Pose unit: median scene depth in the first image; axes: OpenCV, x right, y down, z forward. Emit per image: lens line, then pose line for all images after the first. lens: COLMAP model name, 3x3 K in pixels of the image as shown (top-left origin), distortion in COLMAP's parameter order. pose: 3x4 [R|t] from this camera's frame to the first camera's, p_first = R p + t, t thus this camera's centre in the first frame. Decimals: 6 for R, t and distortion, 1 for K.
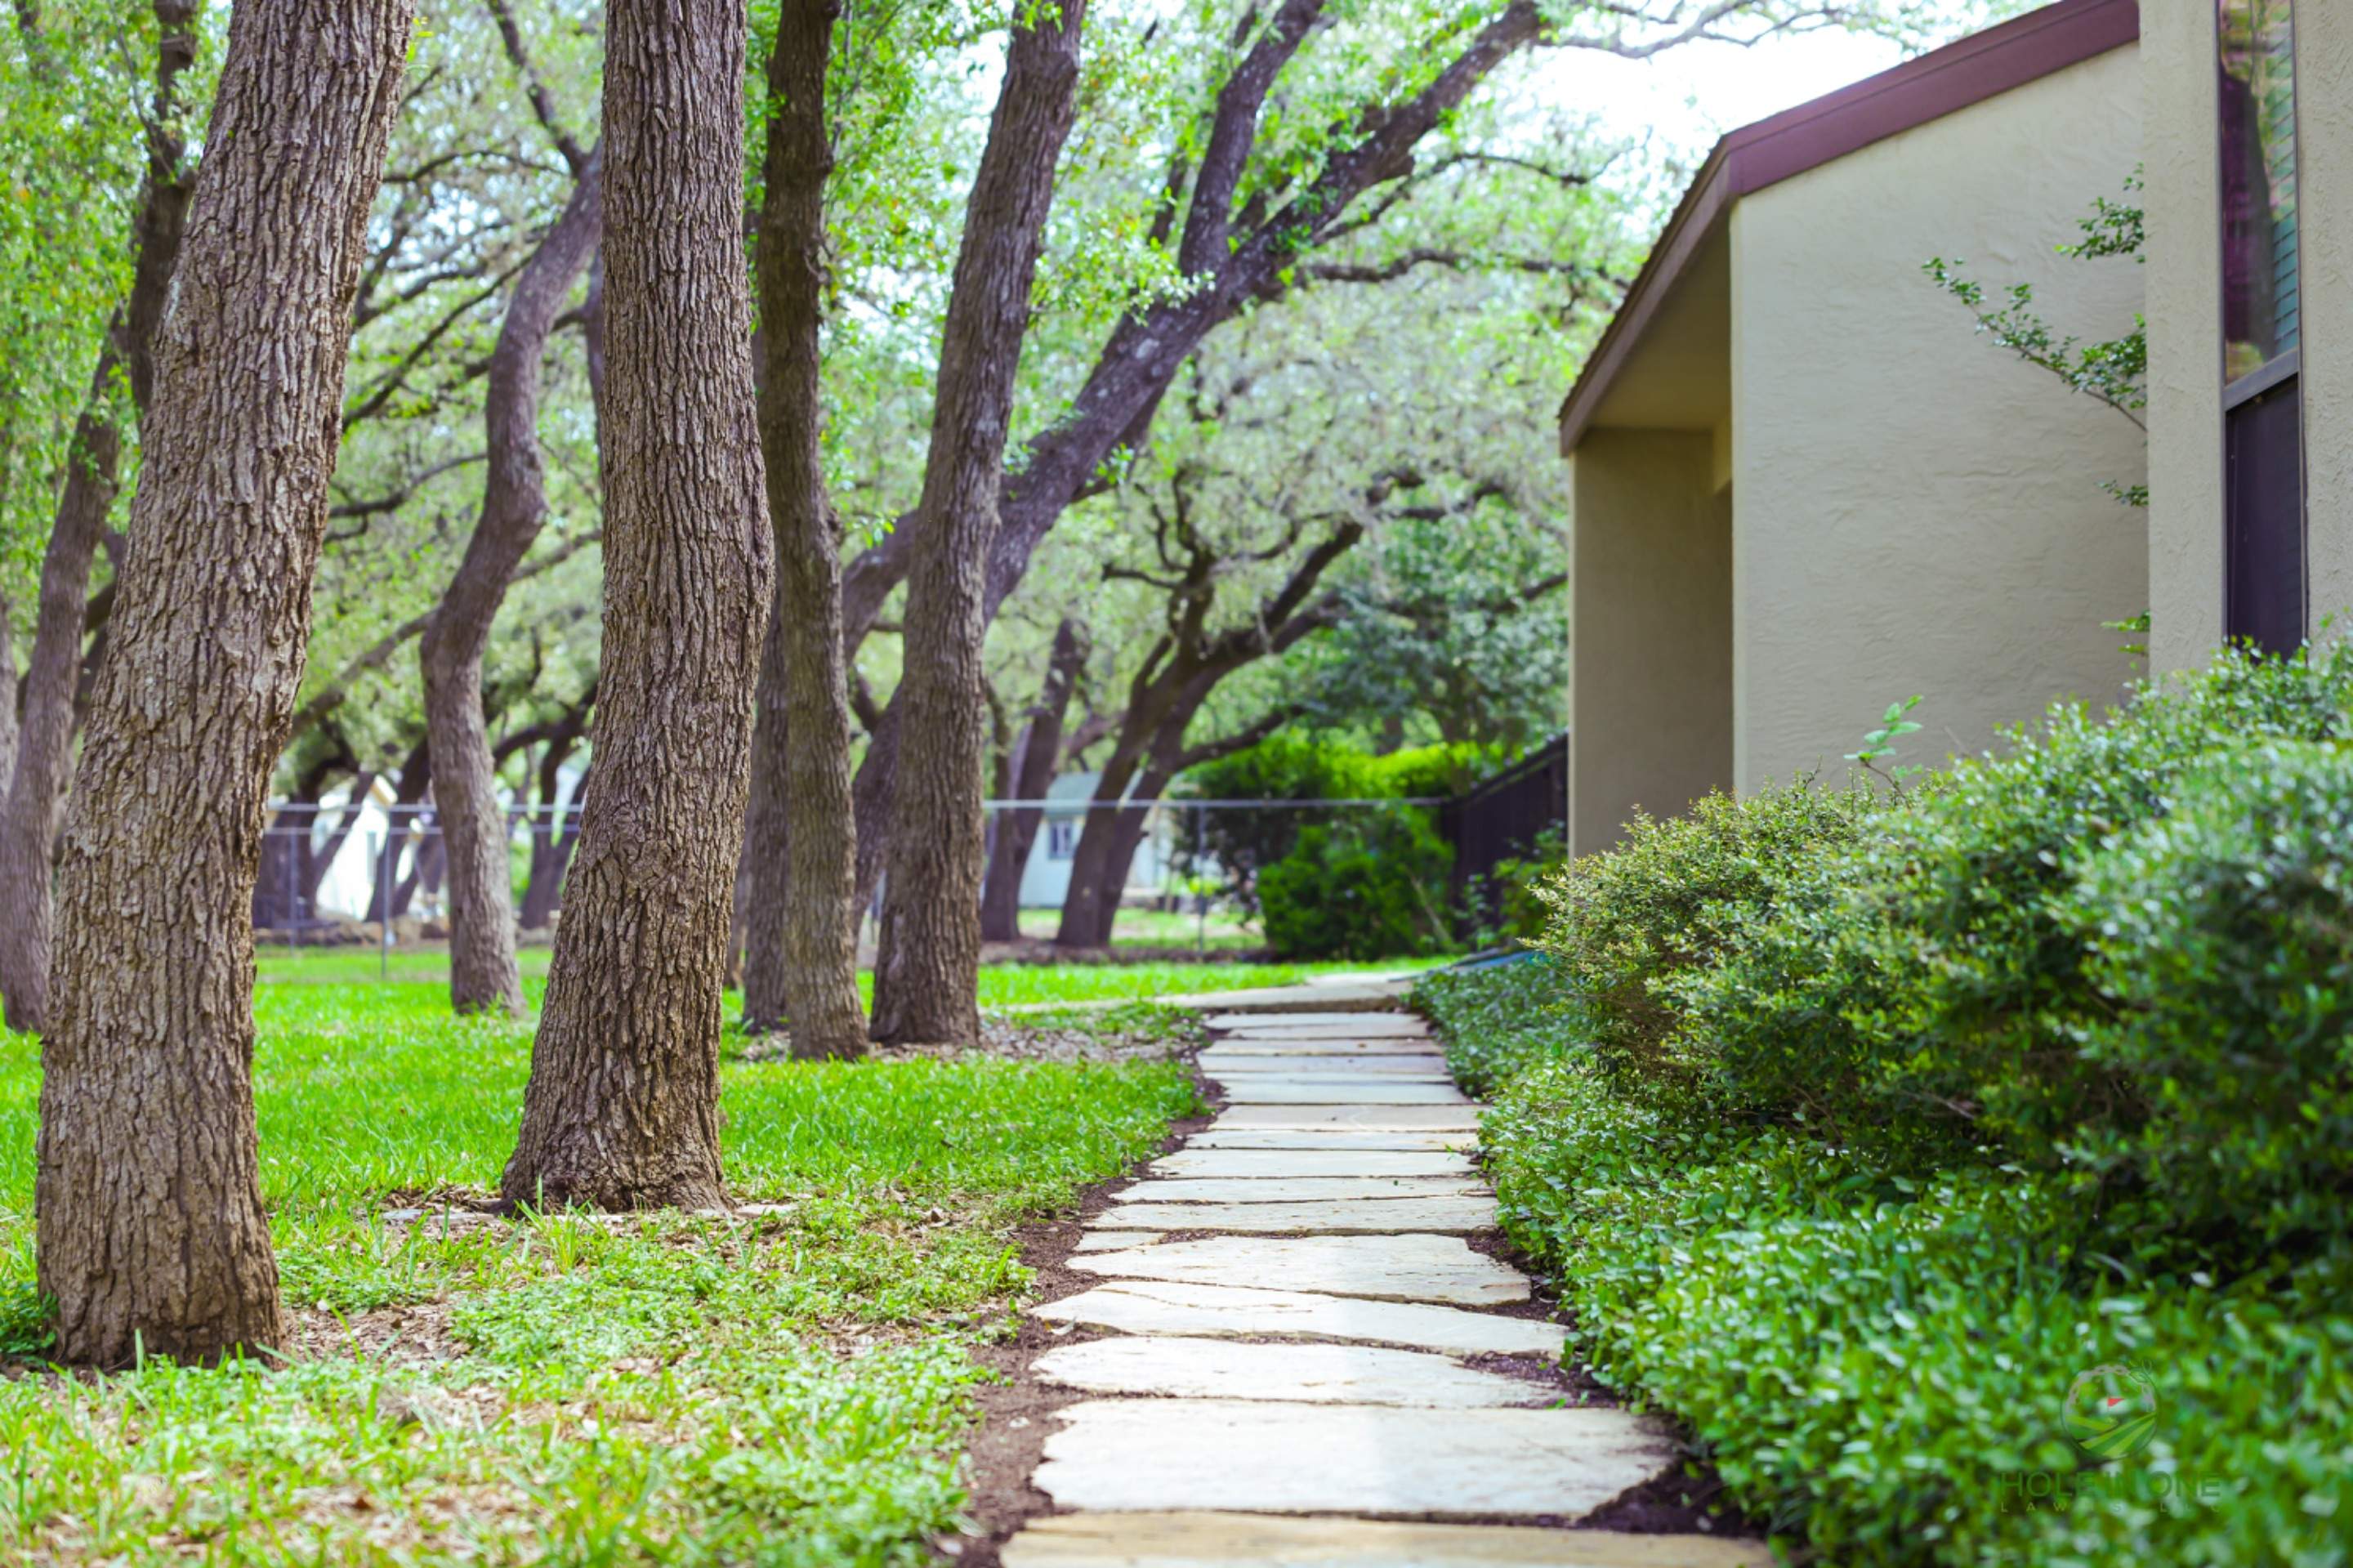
lens RADIAL K [[4779.6, 0, 1168.0], [0, 4779.6, 776.5], [0, 0, 1]] dist [-0.326178, 0.171494]
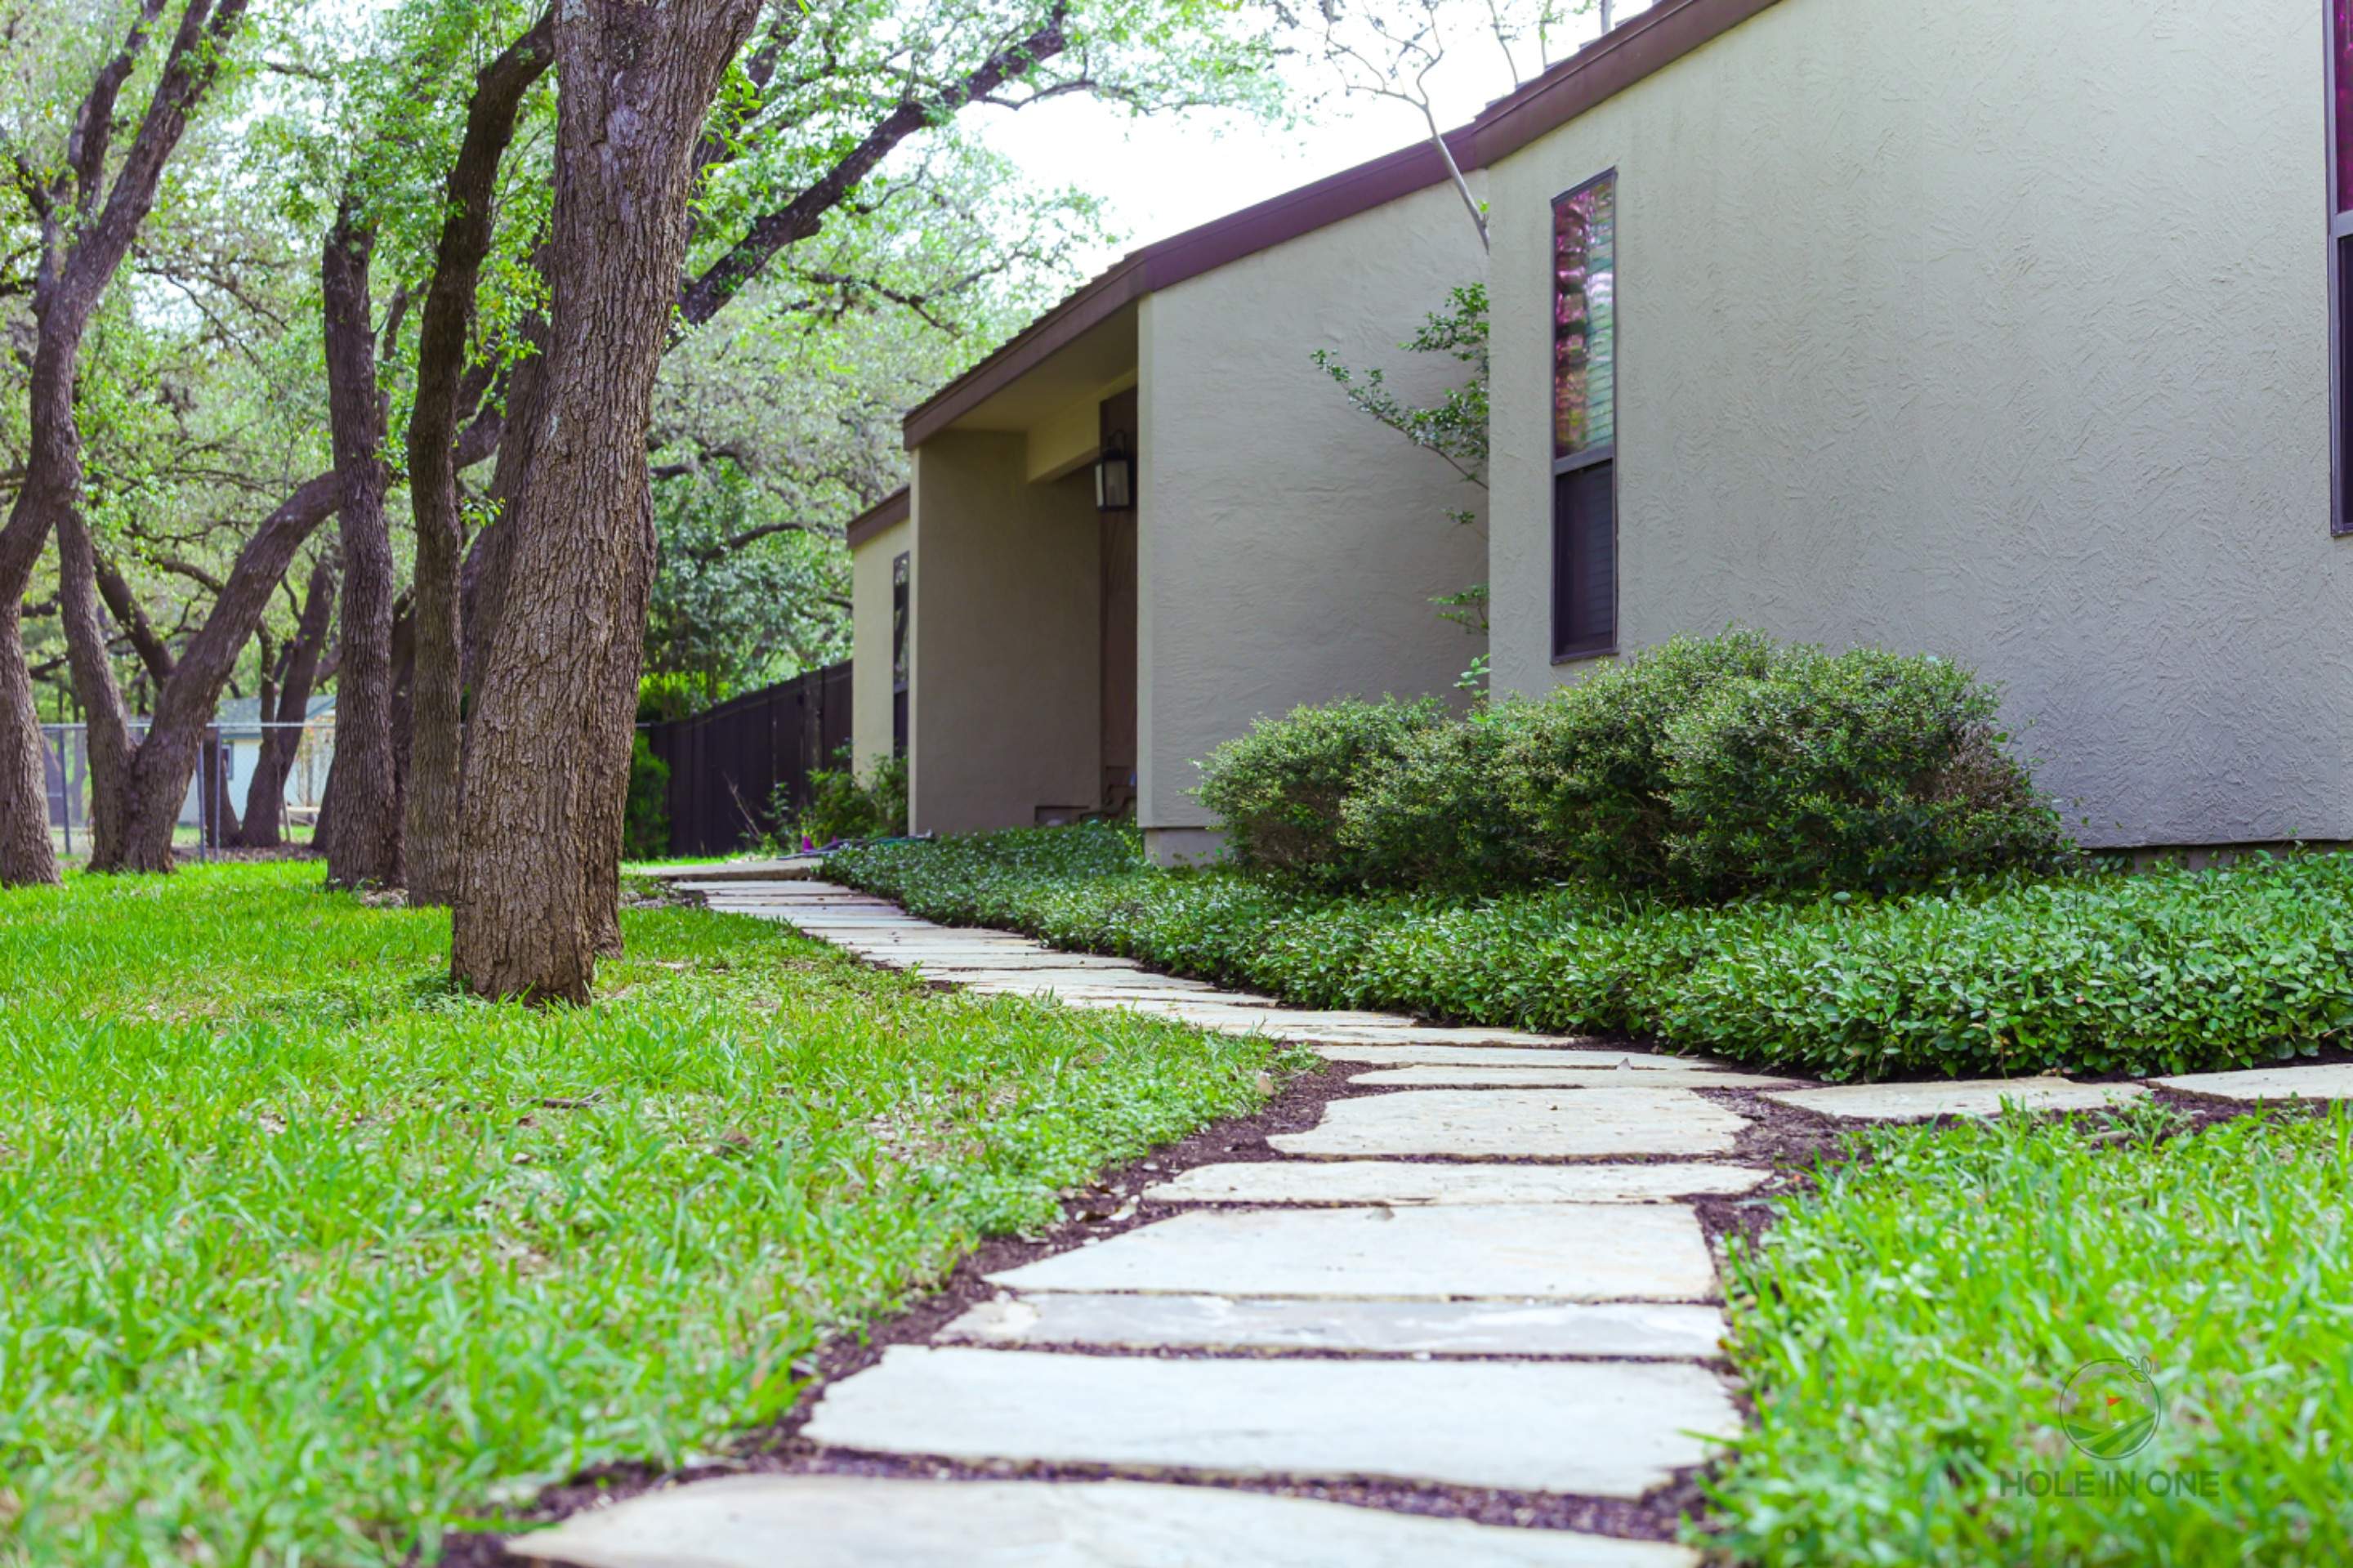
lens RADIAL K [[4779.6, 0, 1168.0], [0, 4779.6, 776.5], [0, 0, 1]] dist [-0.326178, 0.171494]
pose [[0.978714, 0.005457, 0.205158, -0.122227], [-0.008390, 0.999875, 0.013426, 0.002658], [-0.205059, -0.014861, 0.978637, -0.293982]]
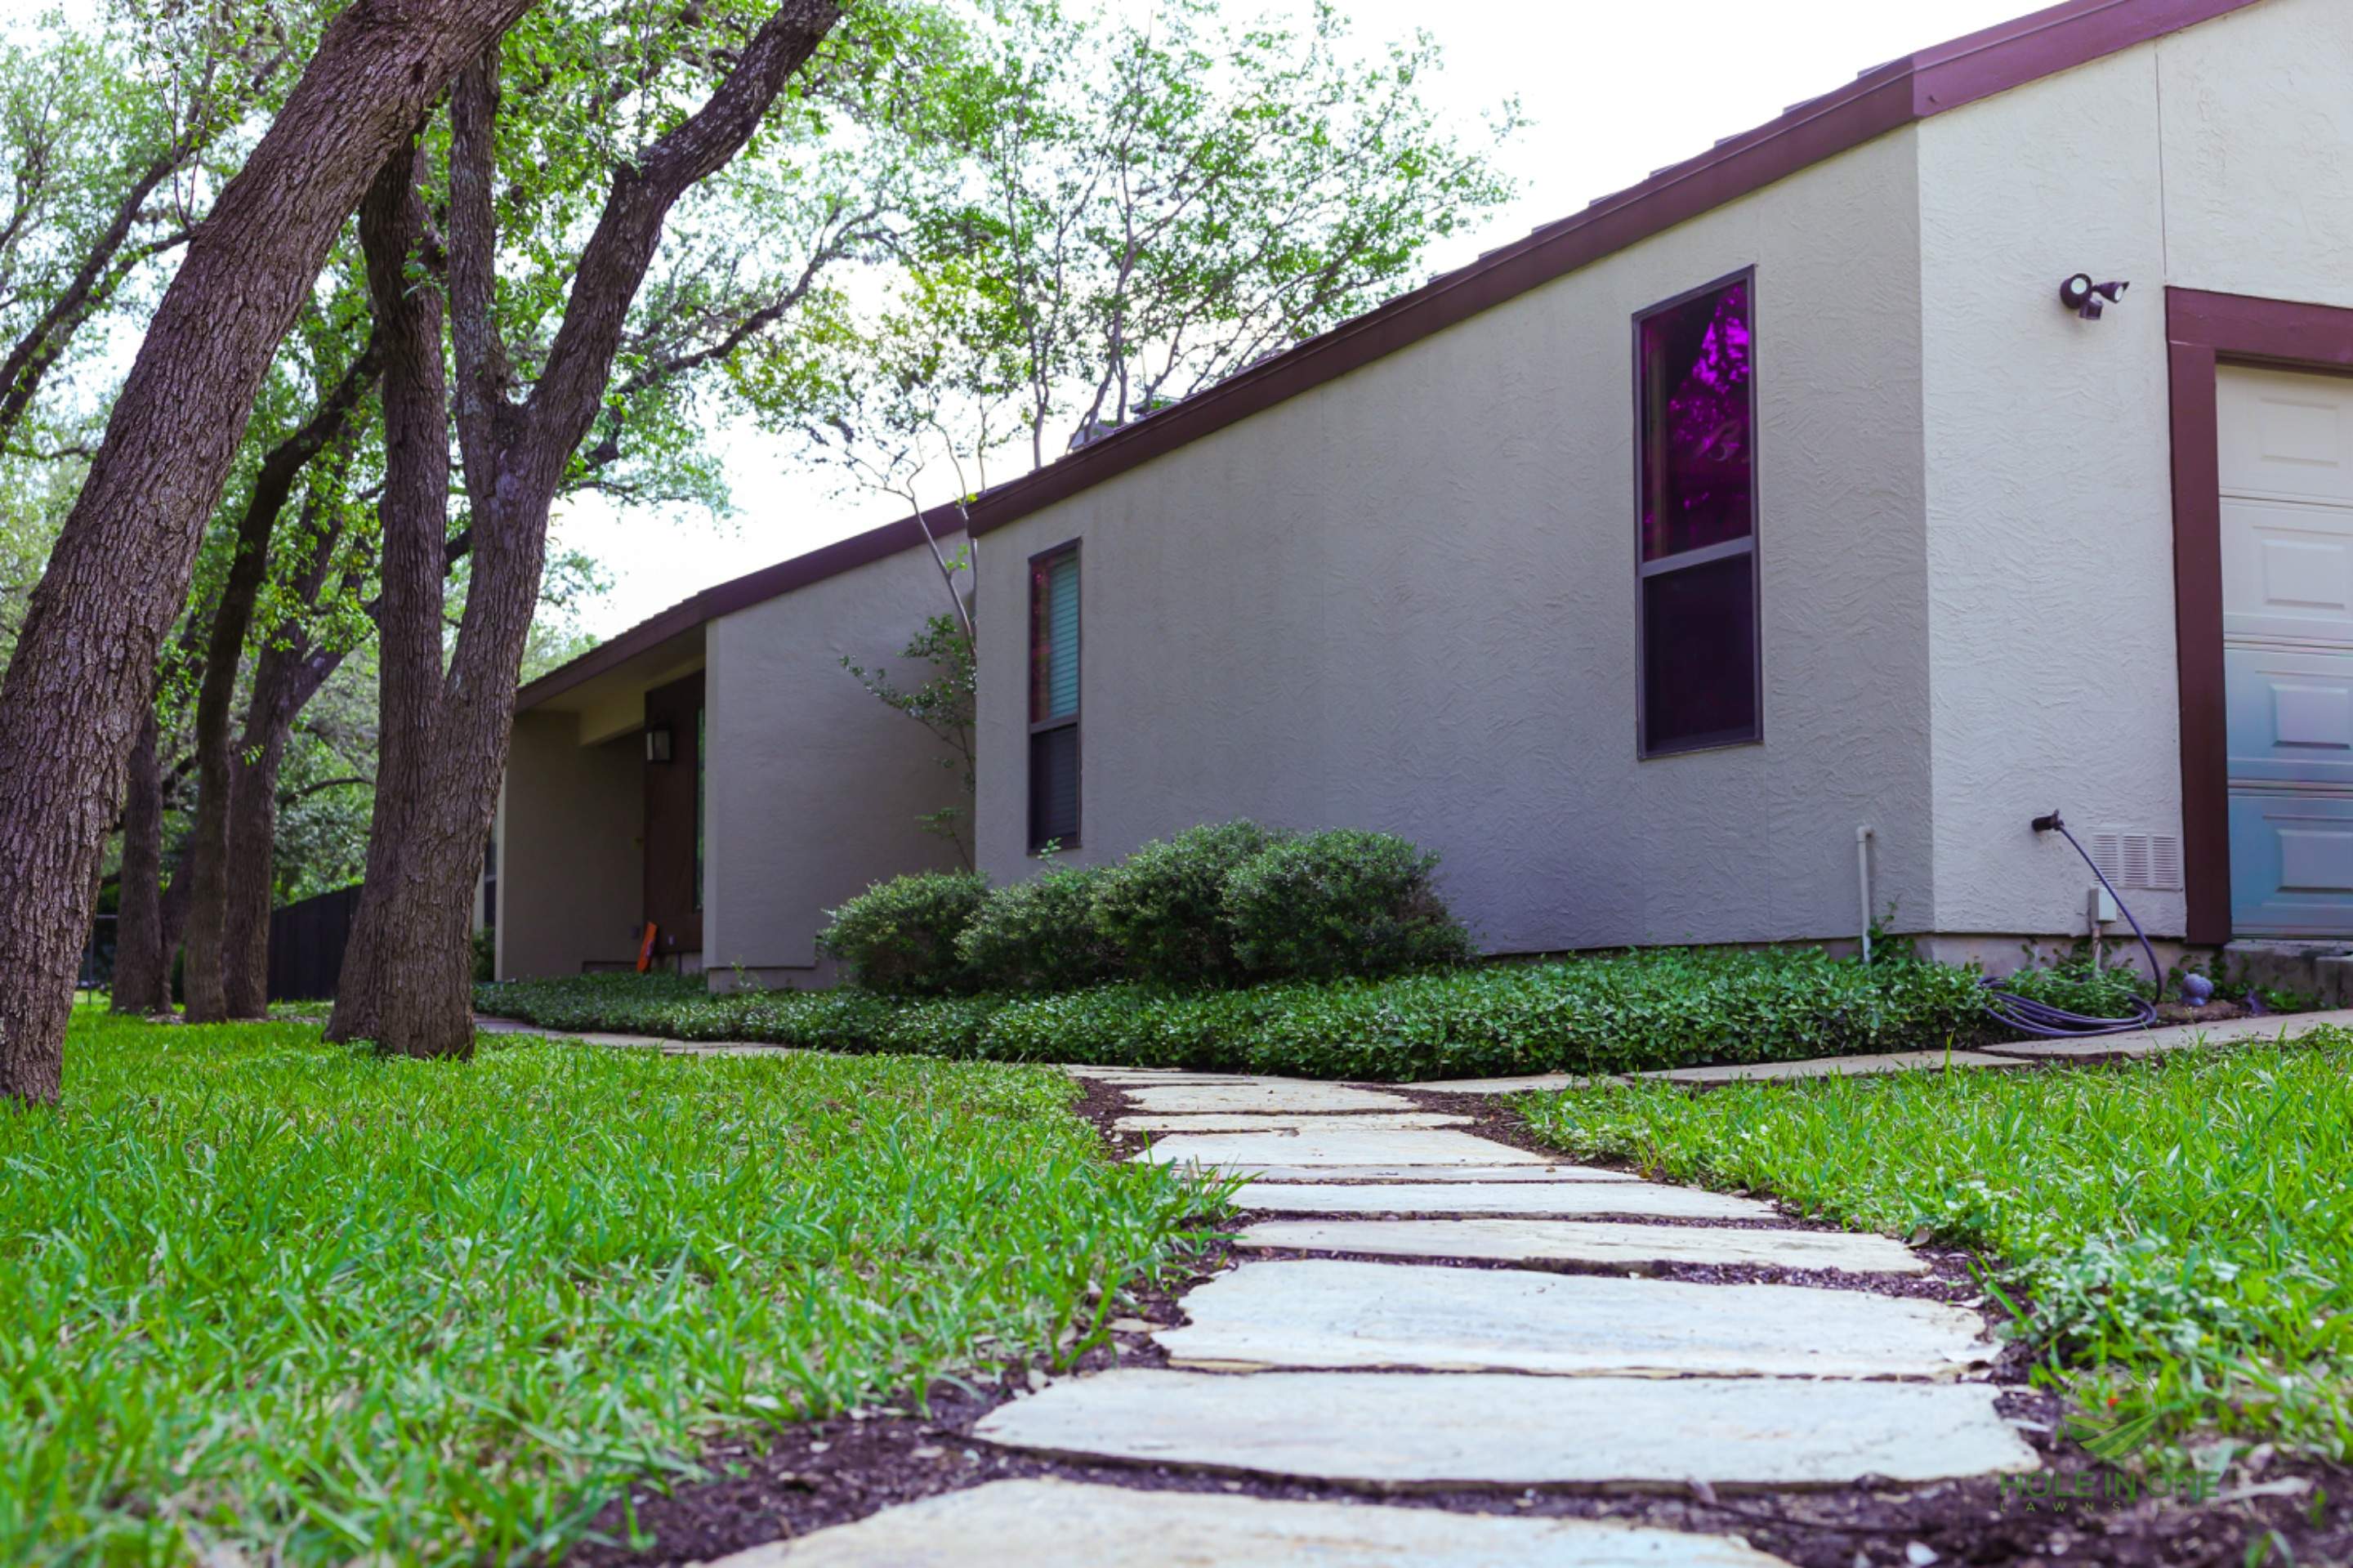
lens RADIAL K [[3189.5, 0, 1176.5], [0, 3189.5, 784.0], [0, 0, 1]] dist [-0.008831, -0.034059]
pose [[0.915975, 0.029036, 0.400183, -0.197575], [-0.011685, 0.998885, -0.045730, 0.013710], [-0.401065, 0.037212, 0.915294, -0.306977]]
